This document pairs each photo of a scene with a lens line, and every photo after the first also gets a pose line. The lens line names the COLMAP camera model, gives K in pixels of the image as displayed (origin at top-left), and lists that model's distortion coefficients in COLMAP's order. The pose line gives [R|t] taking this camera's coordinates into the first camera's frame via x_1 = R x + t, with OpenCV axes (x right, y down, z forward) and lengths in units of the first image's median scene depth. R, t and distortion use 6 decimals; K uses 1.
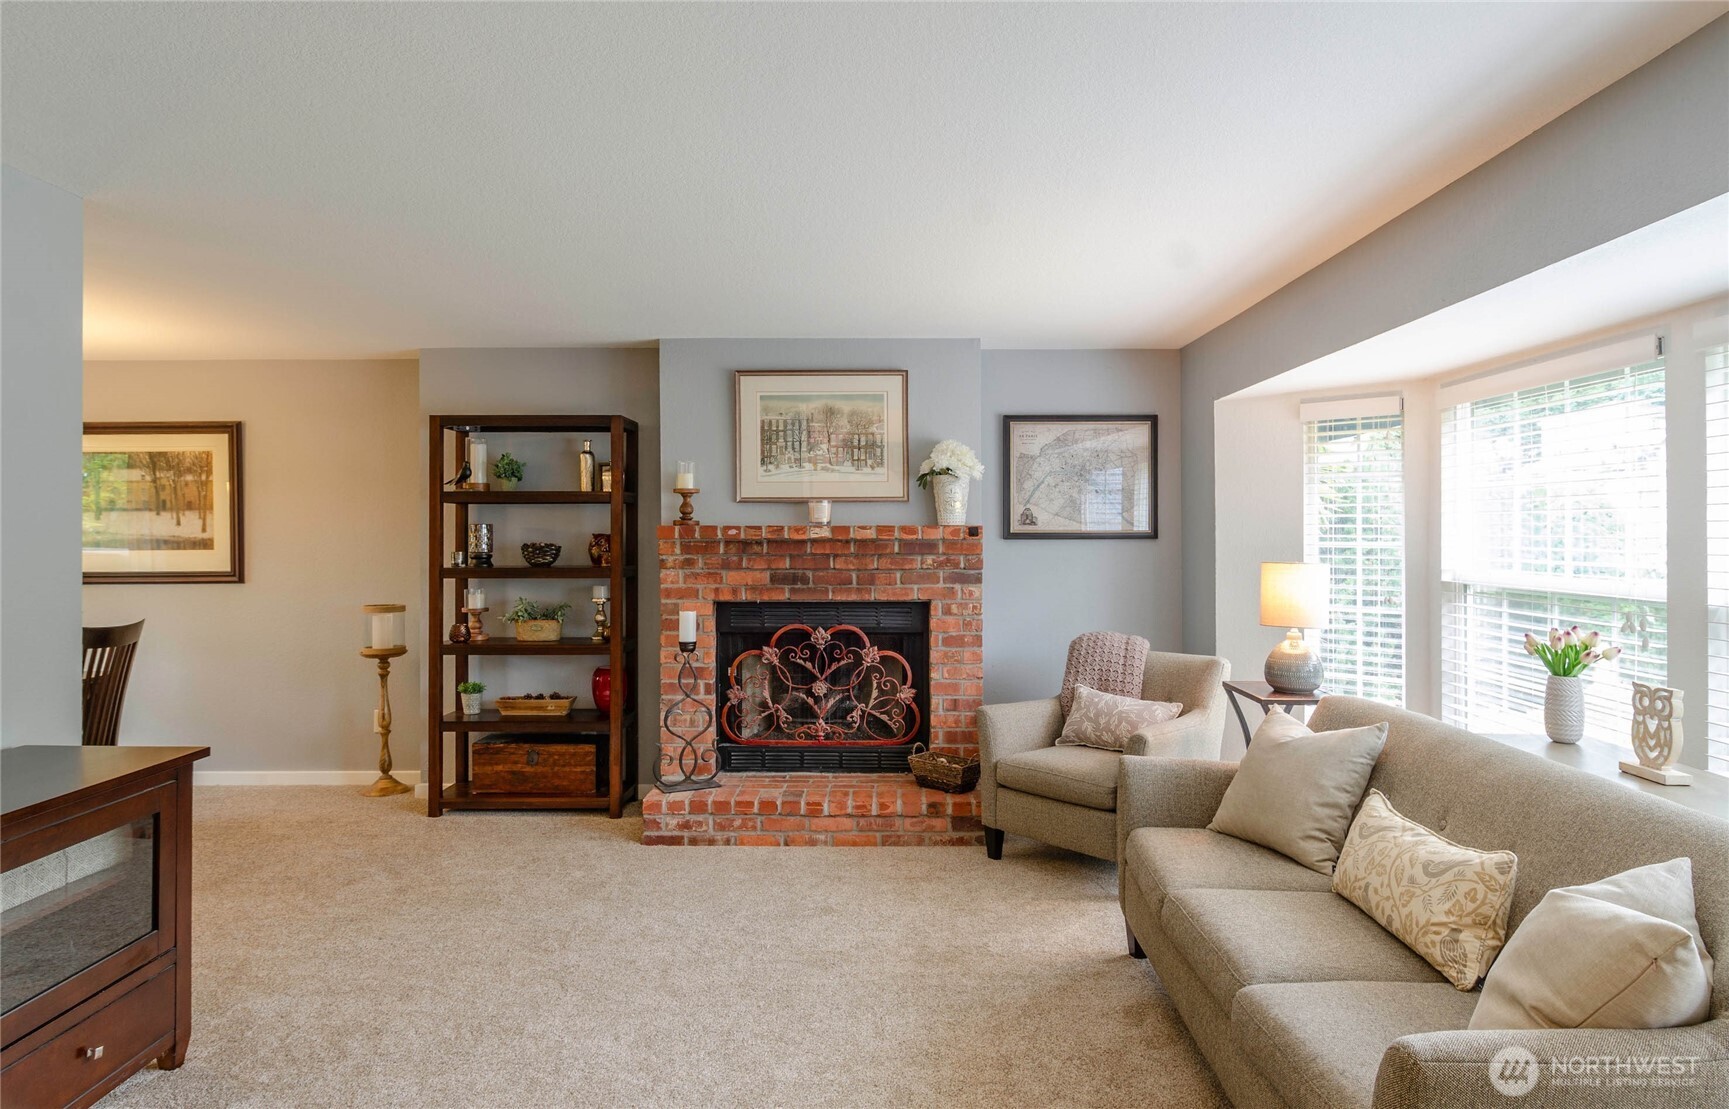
lens RADIAL K [[1034.1, 0, 870.5], [0, 1034.1, 528.7], [0, 0, 1]] dist [0.019948, -0.018879]
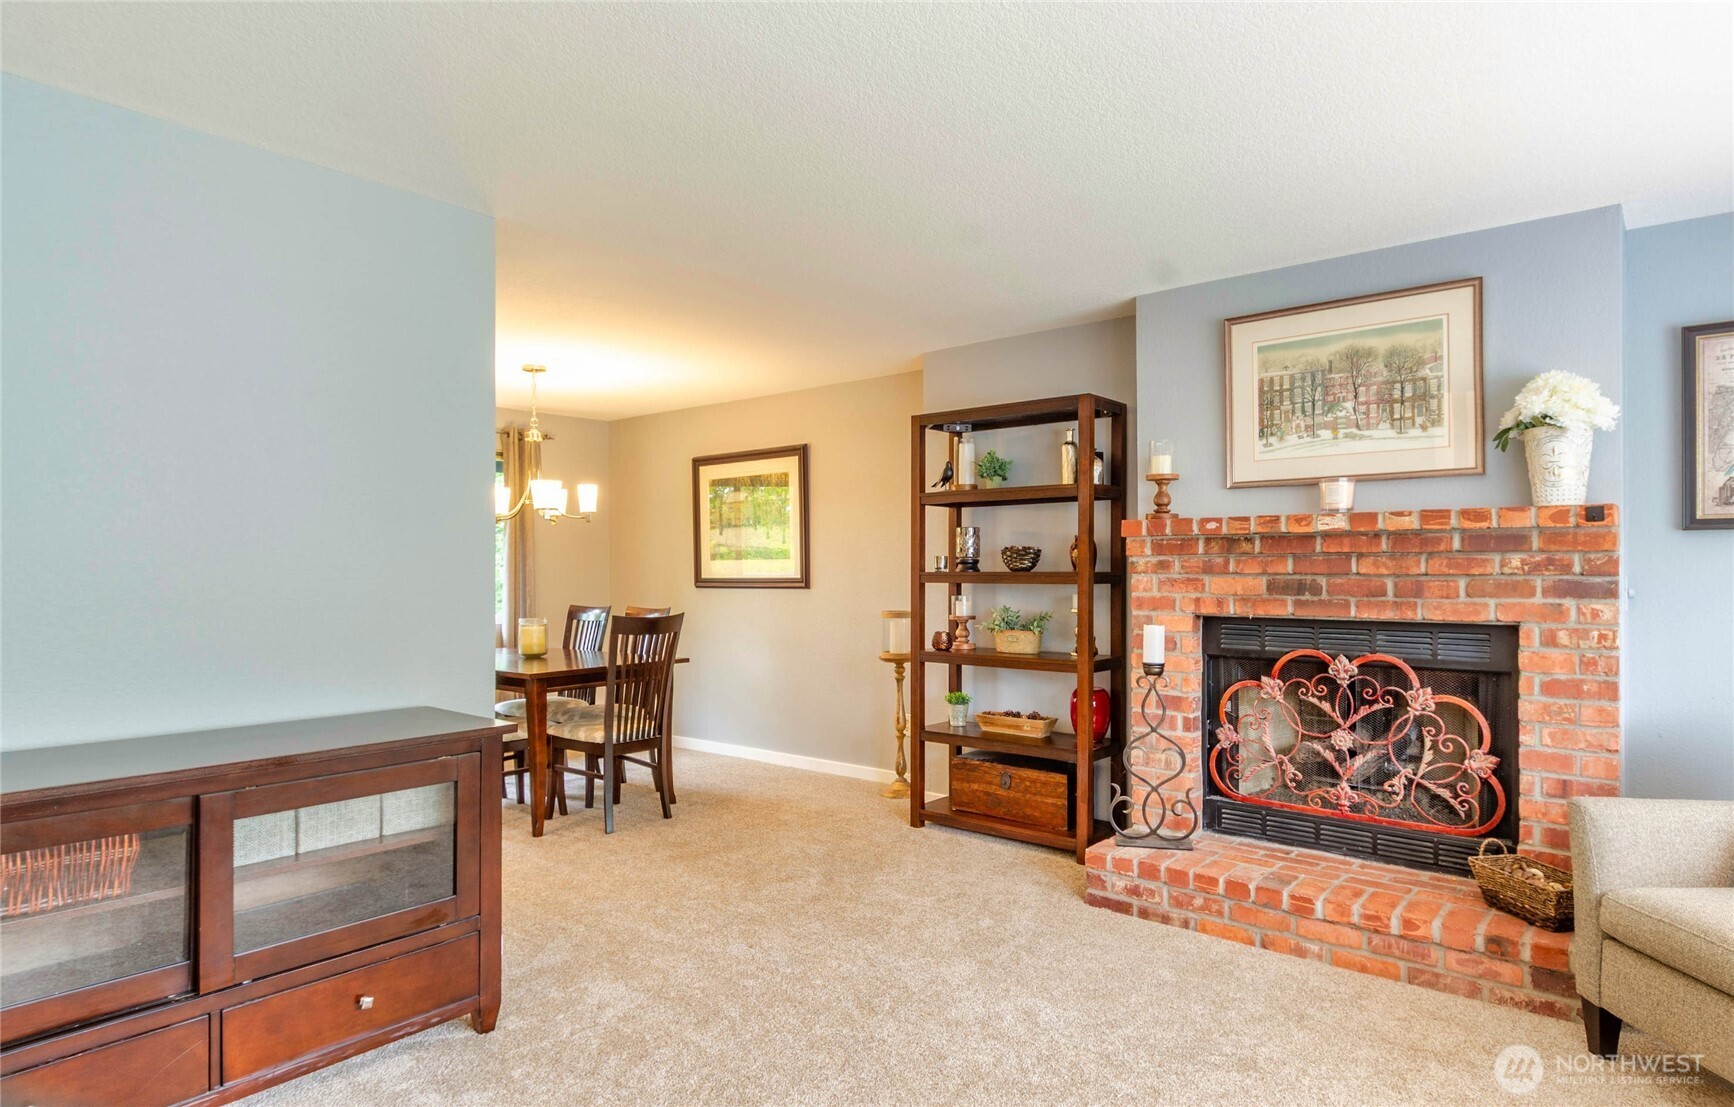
lens RADIAL K [[974.6, 0, 884.1], [0, 974.6, 570.2], [0, 0, 1]] dist [0.018932, -0.020307]
pose [[0.780397, 0.001157, -0.625283, 0.131240], [0.002203, 0.999987, 0.004600, 0.032432], [0.625281, -0.004967, 0.780384, 0.270492]]
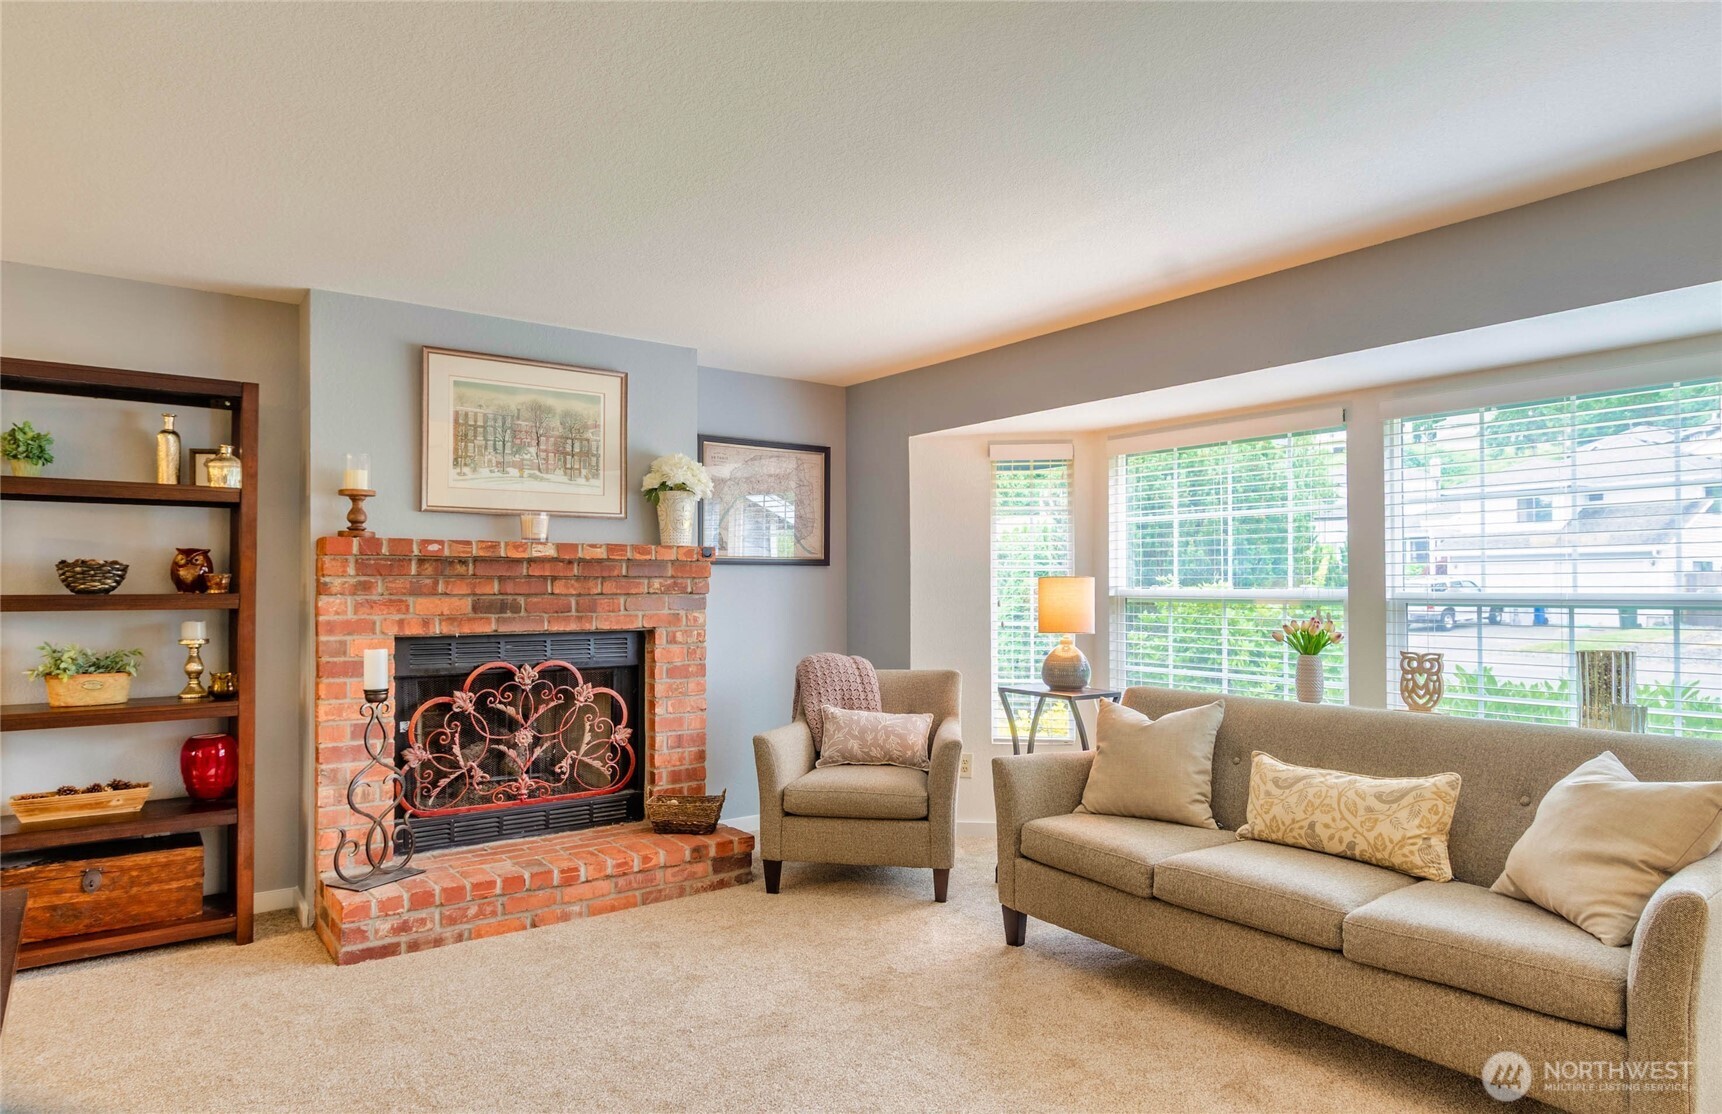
lens RADIAL K [[1015.5, 0, 855.6], [0, 1015.5, 566.2], [0, 0, 1]] dist [0.014683, -0.016584]
pose [[0.794874, 0.012425, 0.606647, -0.344014], [-0.001917, 0.999837, -0.017966, 0.030595], [-0.606771, 0.013118, 0.794768, 0.182936]]
